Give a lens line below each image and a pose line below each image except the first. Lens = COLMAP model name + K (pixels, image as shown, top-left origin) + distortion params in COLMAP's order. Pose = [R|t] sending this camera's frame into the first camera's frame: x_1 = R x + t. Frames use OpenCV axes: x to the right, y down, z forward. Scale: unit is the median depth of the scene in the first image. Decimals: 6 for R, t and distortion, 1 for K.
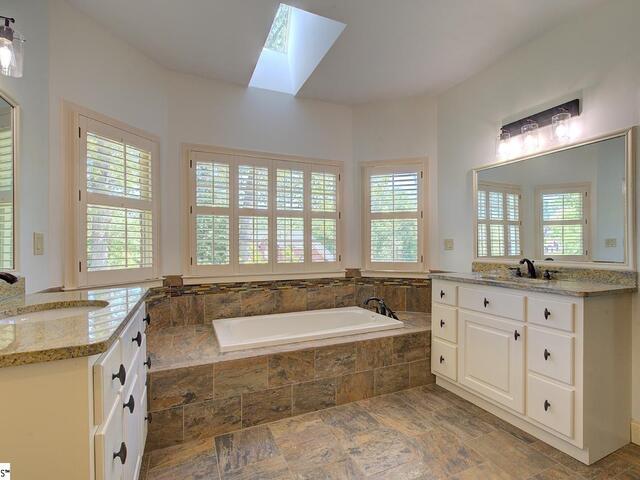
lens RADIAL K [[308.5, 0, 323.8], [0, 308.5, 246.7], [0, 0, 1]] dist [-0.000144, 0.000824]
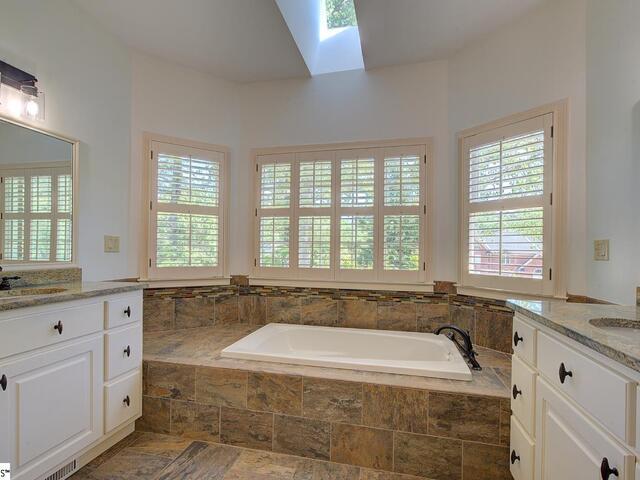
lens RADIAL K [[315.0, 0, 324.8], [0, 315.0, 249.4], [0, 0, 1]] dist [0.000166, 0.000626]
pose [[0.797018, 0.012270, -0.603830, 0.395133], [-0.015467, 0.999880, -0.000097, -0.000725], [0.603757, 0.009417, 0.797113, 0.302210]]
